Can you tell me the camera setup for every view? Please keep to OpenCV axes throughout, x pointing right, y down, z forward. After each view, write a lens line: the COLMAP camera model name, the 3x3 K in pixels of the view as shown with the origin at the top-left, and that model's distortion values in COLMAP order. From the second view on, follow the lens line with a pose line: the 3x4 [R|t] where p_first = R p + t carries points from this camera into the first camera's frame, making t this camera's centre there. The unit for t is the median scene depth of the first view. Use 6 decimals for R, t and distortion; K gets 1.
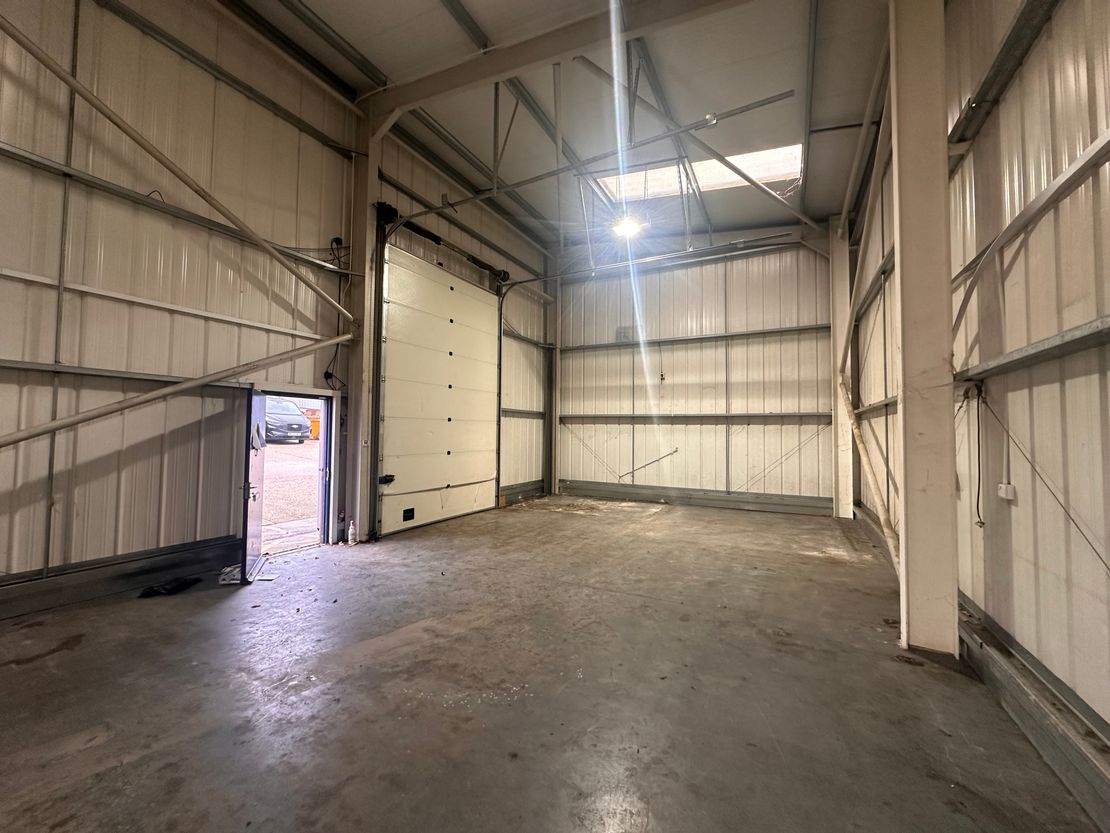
lens RADIAL K [[440.2, 0, 553.4], [0, 440.2, 414.6], [0, 0, 1]] dist [-0.001724, 0.000248]
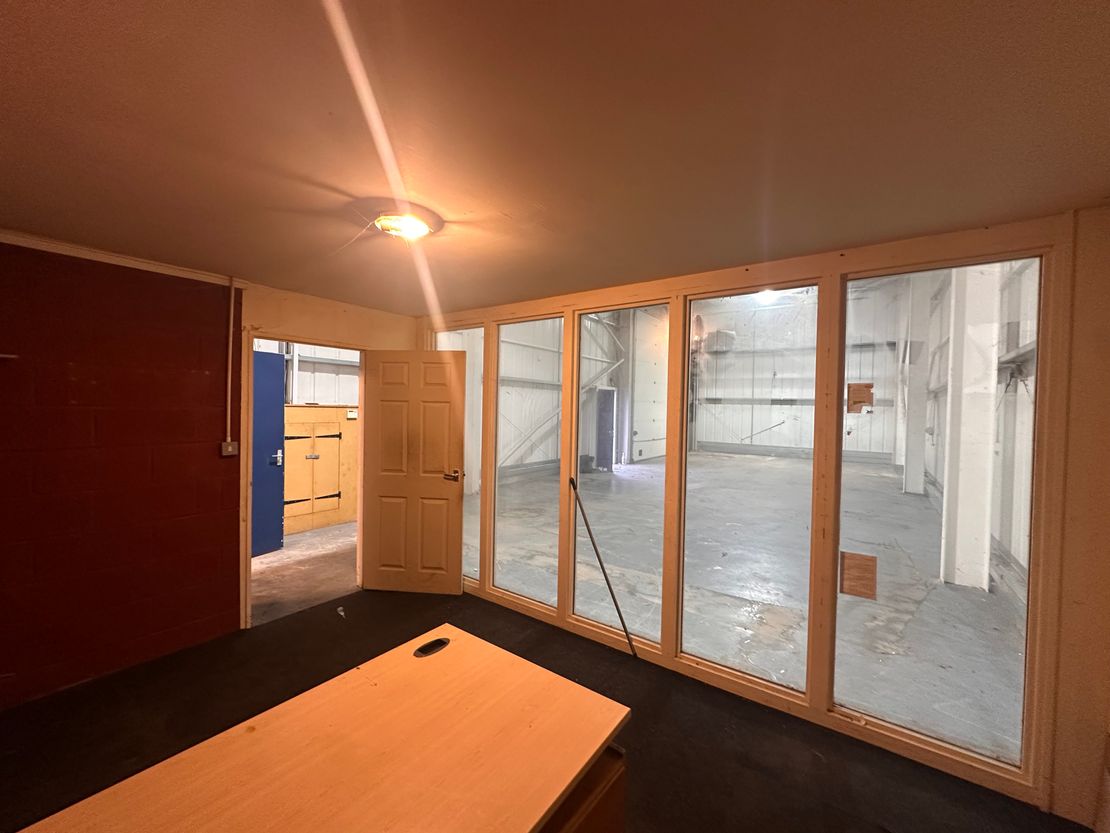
lens RADIAL K [[440.2, 0, 553.4], [0, 440.2, 414.6], [0, 0, 1]] dist [-0.001724, 0.000248]
pose [[0.991075, 0.012486, -0.132717, -0.365279], [-0.005093, 0.998423, 0.055898, -0.030510], [0.133206, -0.054724, 0.989576, -0.724352]]
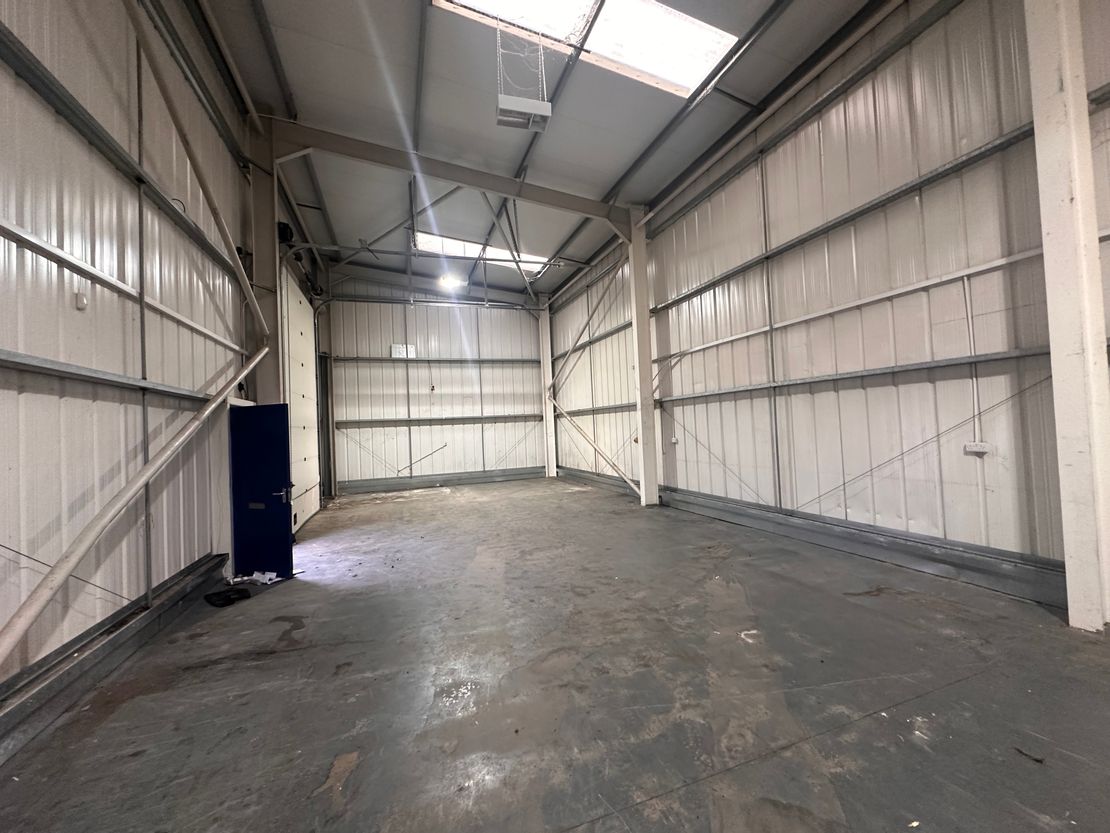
lens RADIAL K [[440.2, 0, 553.4], [0, 440.2, 414.6], [0, 0, 1]] dist [-0.001724, 0.000248]
pose [[0.672277, -0.020540, 0.740014, -0.558226], [0.022618, 0.999718, 0.007202, -0.012607], [-0.739954, 0.011896, 0.672552, -0.132654]]
